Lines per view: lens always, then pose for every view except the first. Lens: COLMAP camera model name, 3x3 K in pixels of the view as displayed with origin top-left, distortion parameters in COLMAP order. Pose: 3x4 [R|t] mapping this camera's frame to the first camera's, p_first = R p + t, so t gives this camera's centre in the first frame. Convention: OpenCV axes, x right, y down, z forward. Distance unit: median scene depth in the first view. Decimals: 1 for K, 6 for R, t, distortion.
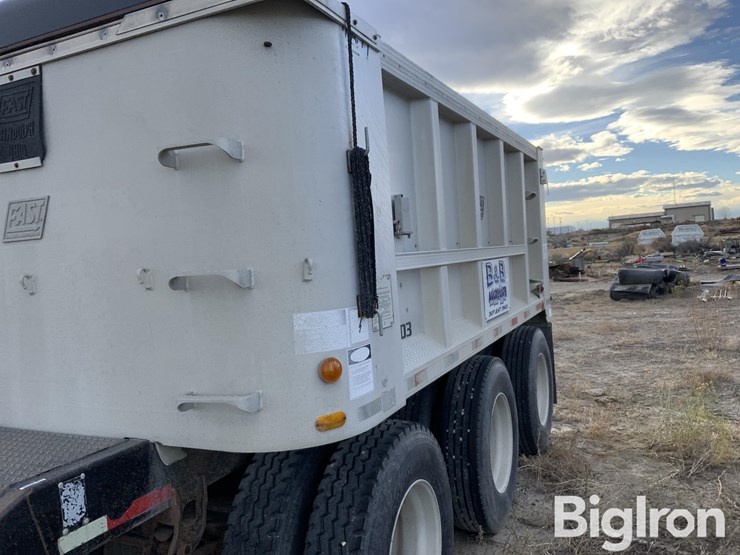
lens RADIAL K [[611.2, 0, 372.6], [0, 611.2, 273.1], [0, 0, 1]] dist [0.092231, -0.179051]
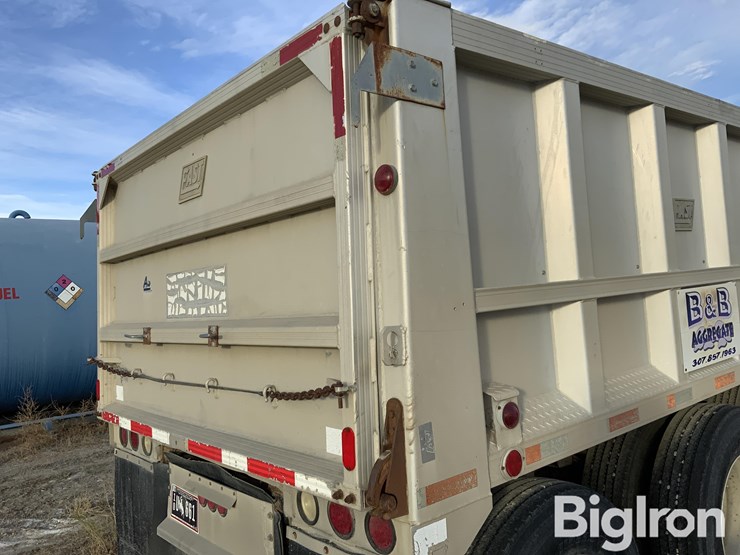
lens RADIAL K [[611.2, 0, 372.6], [0, 611.2, 273.1], [0, 0, 1]] dist [0.092231, -0.179051]
pose [[0.907158, -0.013808, -0.420563, 0.145544], [0.004828, 0.999737, -0.022407, -0.023266], [0.420761, 0.018296, 0.906987, 0.162954]]
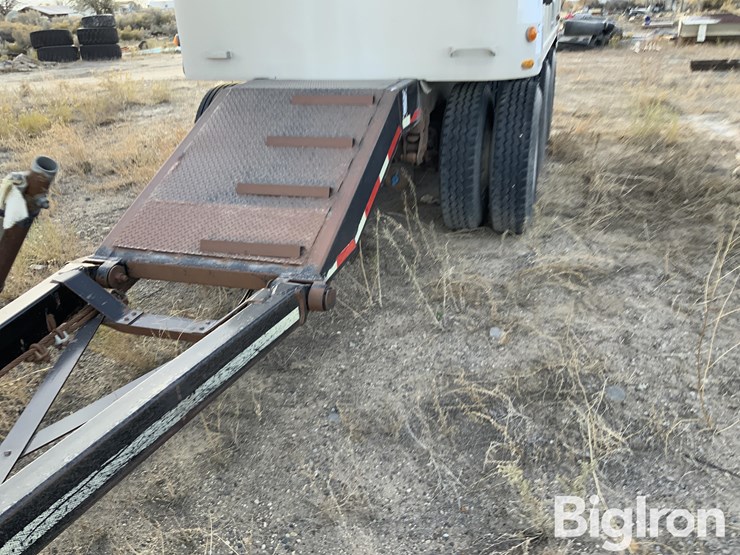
lens RADIAL K [[611.2, 0, 372.6], [0, 611.2, 273.1], [0, 0, 1]] dist [0.092231, -0.179051]
pose [[0.990127, -0.029723, 0.136982, -0.395999], [-0.022608, 0.930600, 0.365340, 0.079046], [-0.138335, -0.364830, 0.920740, -0.423225]]
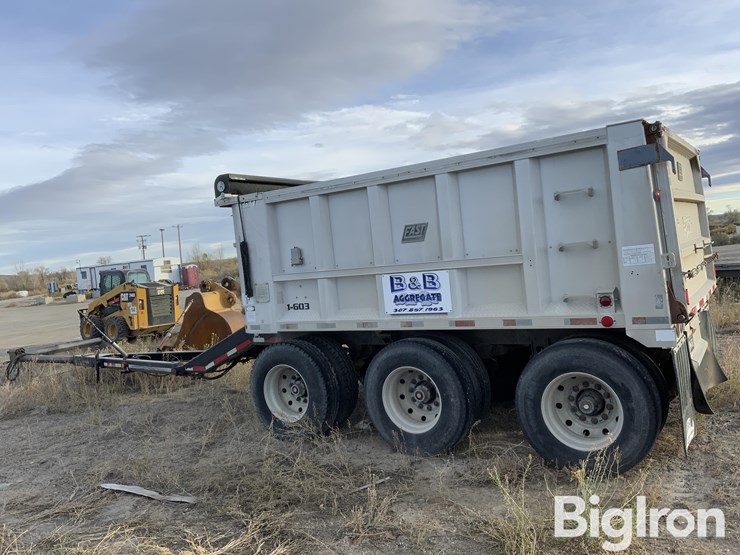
lens RADIAL K [[611.2, 0, 372.6], [0, 611.2, 273.1], [0, 0, 1]] dist [0.092231, -0.179051]
pose [[-0.144607, 0.118985, -0.982309, 1.525872], [0.080583, 0.990862, 0.108158, -0.172798], [0.986202, -0.063517, -0.152874, 1.102120]]
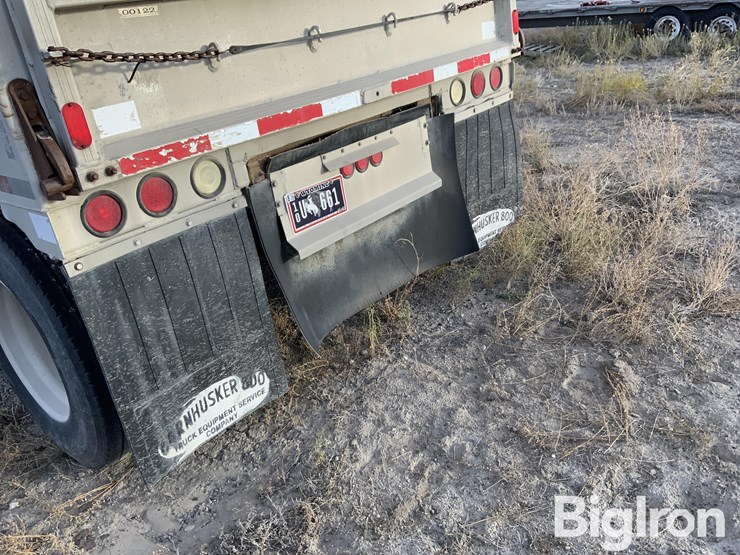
lens RADIAL K [[612.3, 0, 370.0], [0, 612.3, 277.5], [0, 0, 1]] dist [0.121197, -0.239170]
pose [[-0.256187, 0.490378, -0.833005, 0.720204], [0.109283, 0.870933, 0.479096, -0.054540], [0.960430, 0.031705, -0.276712, 1.756176]]
